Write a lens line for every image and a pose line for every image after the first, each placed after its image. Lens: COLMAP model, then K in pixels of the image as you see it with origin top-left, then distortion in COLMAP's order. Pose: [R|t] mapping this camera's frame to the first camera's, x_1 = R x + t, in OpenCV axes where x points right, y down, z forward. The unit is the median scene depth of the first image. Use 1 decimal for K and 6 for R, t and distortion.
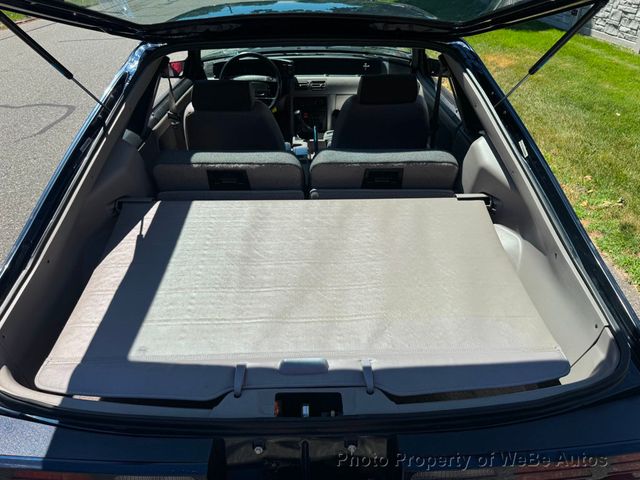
lens RADIAL K [[453.9, 0, 319.2], [0, 453.9, 246.3], [0, 0, 1]] dist [0.035985, -0.044100]
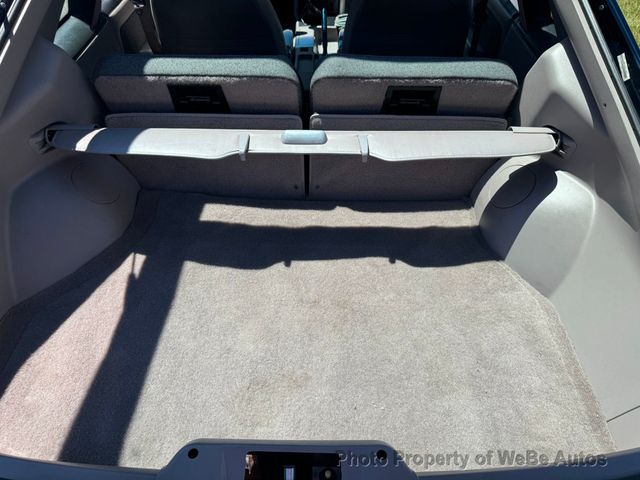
lens RADIAL K [[453.9, 0, 318.0], [0, 453.9, 244.8], [0, 0, 1]] dist [0.035985, -0.044100]
pose [[0.999460, 0.028973, -0.015484, 0.009546], [-0.024527, 0.971689, 0.234989, -0.094148], [0.021854, -0.234482, 0.971875, 0.239750]]
